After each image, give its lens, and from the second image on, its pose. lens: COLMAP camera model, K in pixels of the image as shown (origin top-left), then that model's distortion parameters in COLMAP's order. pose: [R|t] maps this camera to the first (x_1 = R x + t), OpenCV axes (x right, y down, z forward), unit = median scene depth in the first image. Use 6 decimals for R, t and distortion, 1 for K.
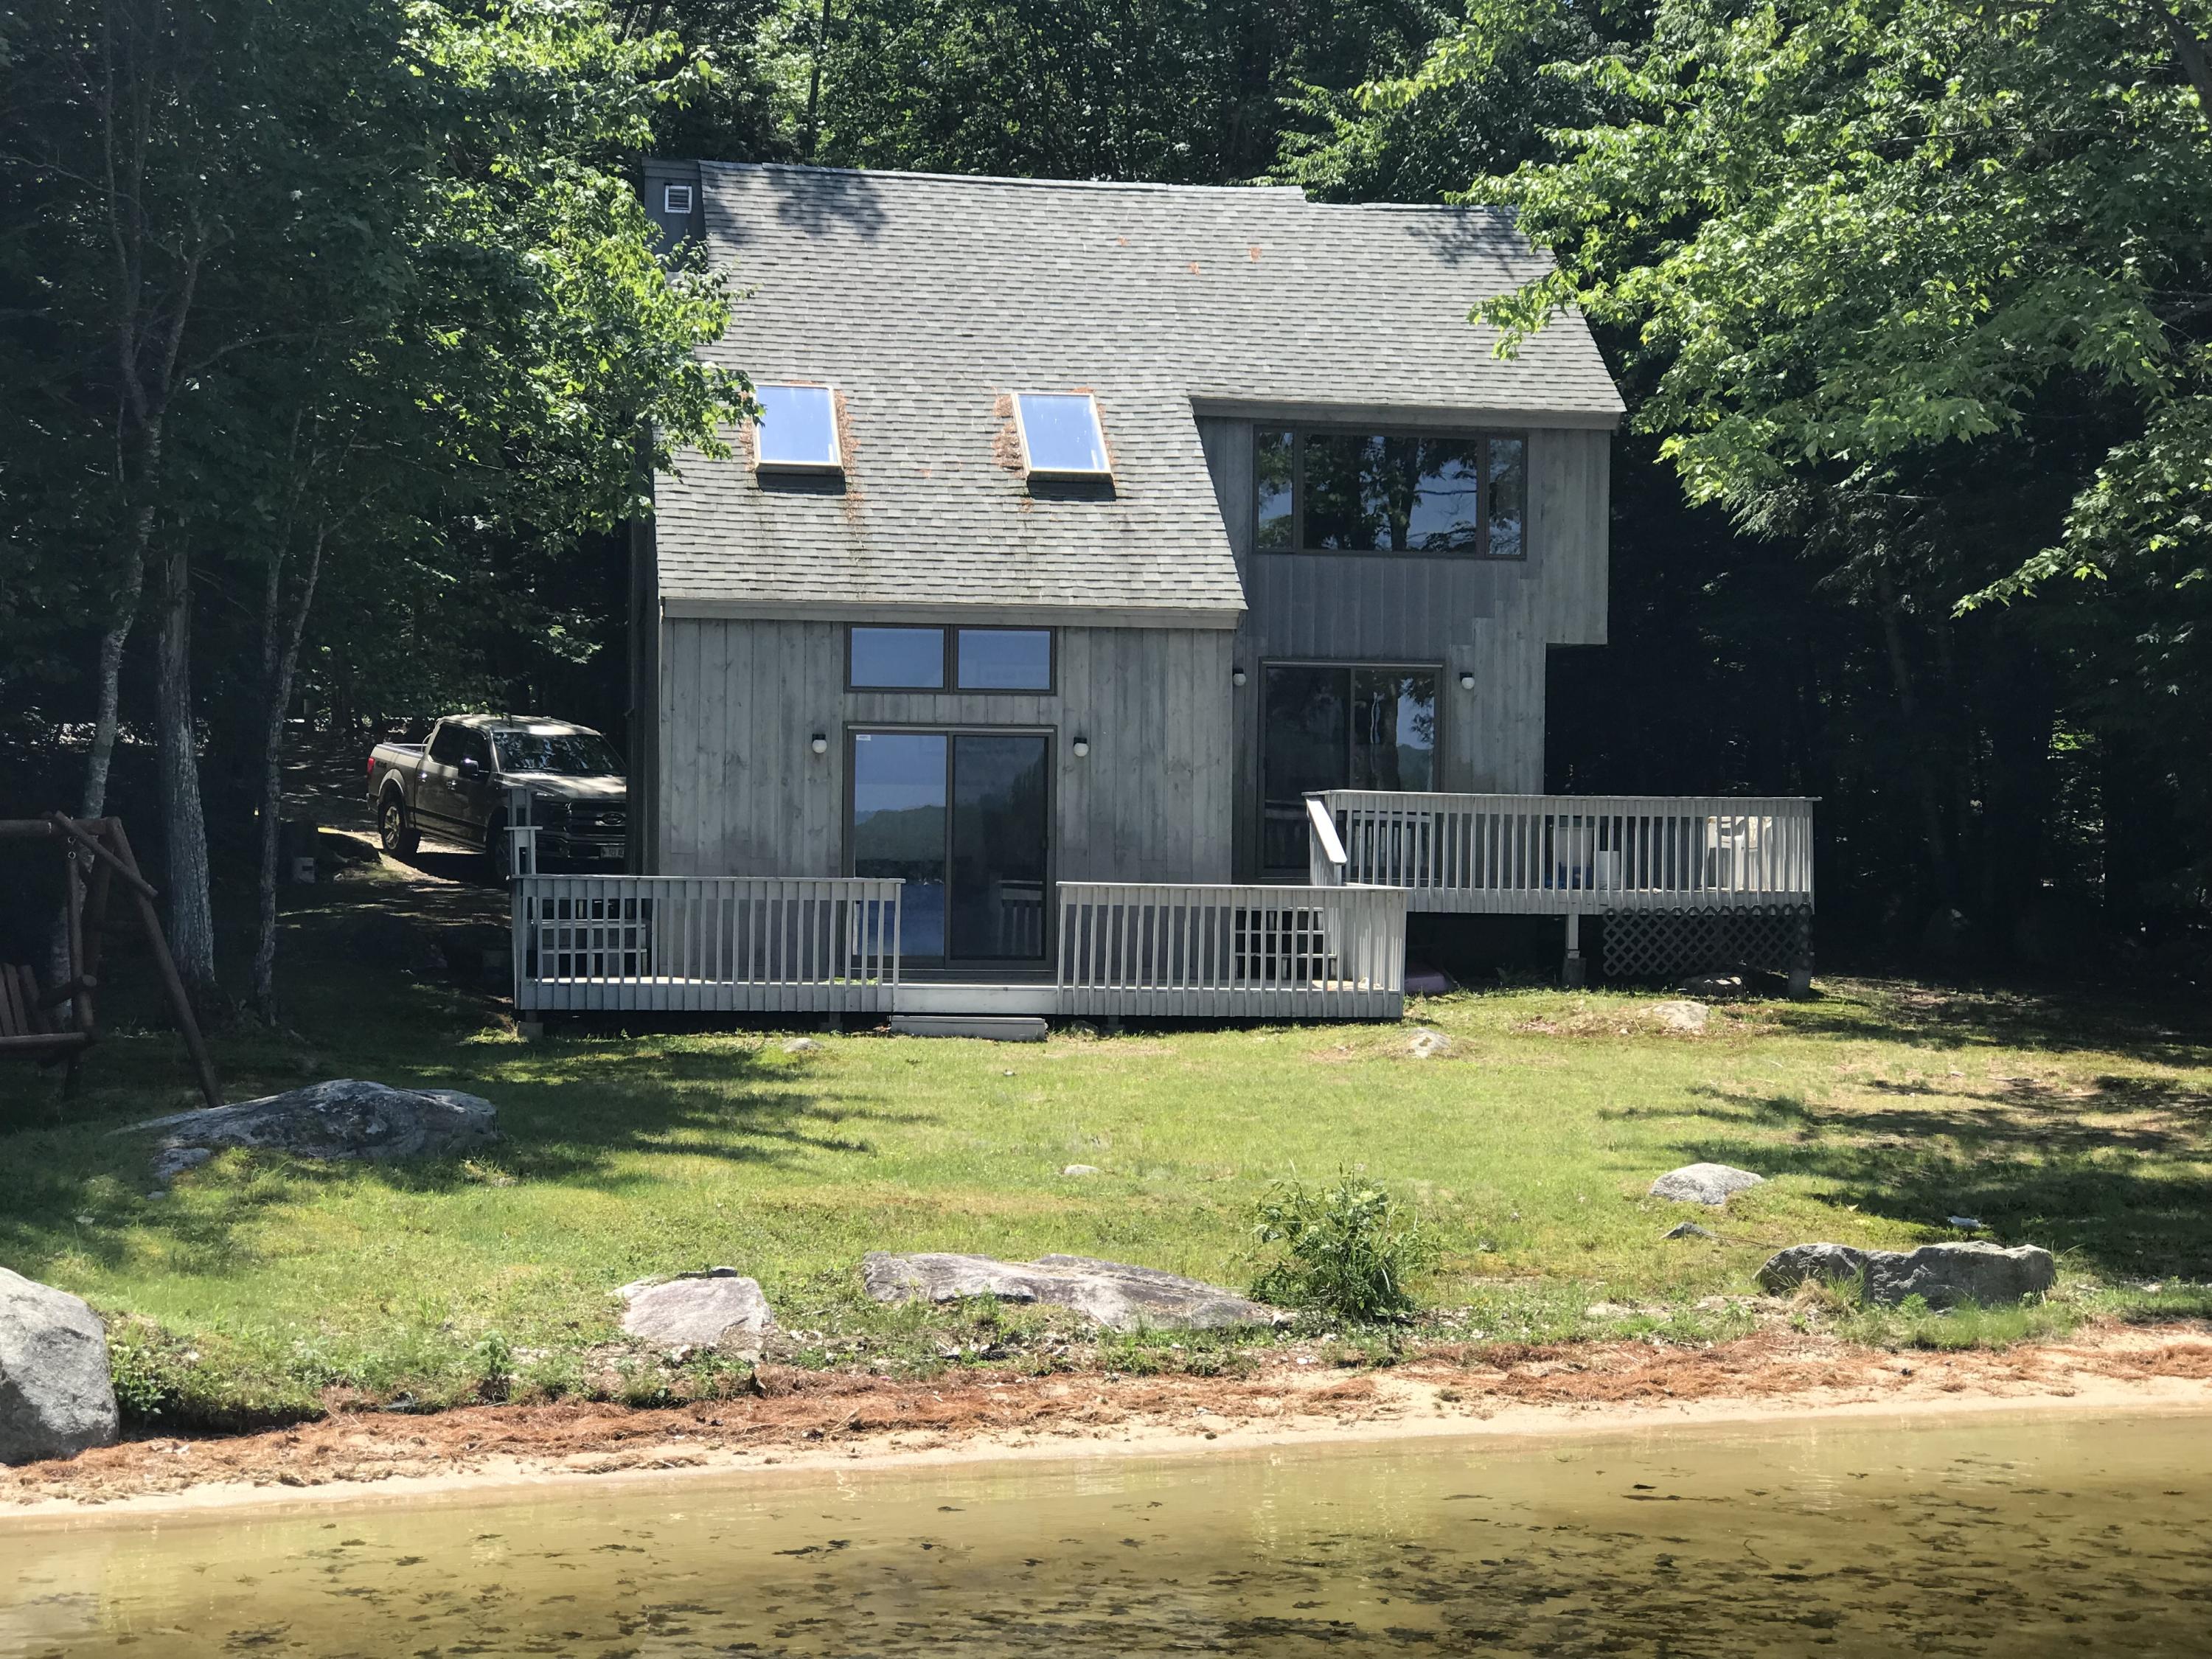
lens RADIAL K [[3383.0, 0, 1106.0], [0, 3383.0, 829.5], [0, 0, 1]] dist [0.003411, 0.464189]
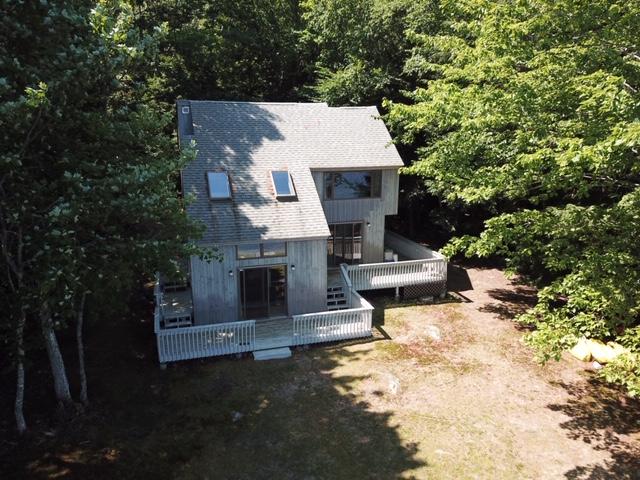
lens RADIAL K [[473.5, 0, 320.0], [0, 473.5, 240.0], [0, 0, 1]] dist [0.030416, -0.000768]
pose [[0.992198, -0.038321, 0.118637, -0.043122], [0.010867, 0.974549, 0.223912, -0.193380], [-0.124198, -0.220876, 0.967362, 0.425485]]
